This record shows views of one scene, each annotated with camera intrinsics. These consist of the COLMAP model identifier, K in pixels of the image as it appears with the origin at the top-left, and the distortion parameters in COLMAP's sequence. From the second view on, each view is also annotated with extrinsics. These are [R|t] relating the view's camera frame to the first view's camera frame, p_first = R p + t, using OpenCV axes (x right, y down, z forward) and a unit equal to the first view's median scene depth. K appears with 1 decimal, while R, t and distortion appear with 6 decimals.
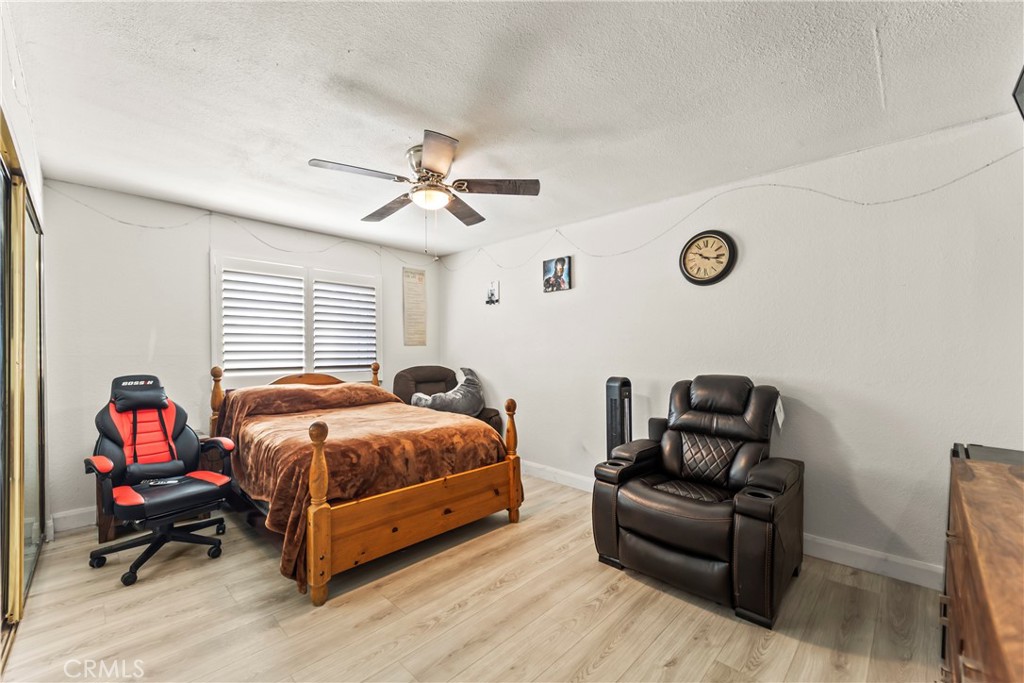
lens RADIAL K [[407.8, 0, 510.6], [0, 407.8, 343.0], [0, 0, 1]] dist [0.001743, -0.004462]
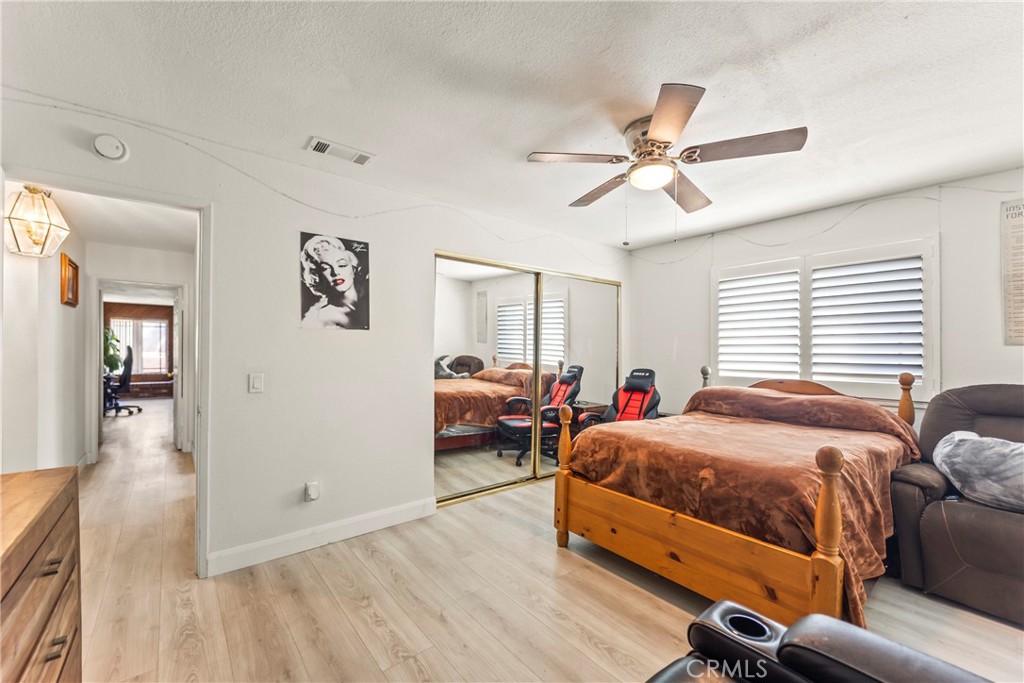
lens RADIAL K [[407.8, 0, 510.0], [0, 407.8, 336.0], [0, 0, 1]] dist [0.001743, -0.004462]
pose [[-0.119632, -0.038433, -0.992074, 0.524270], [0.009405, 0.999162, -0.039842, 0.012999], [0.992774, -0.014097, -0.119170, 0.606148]]
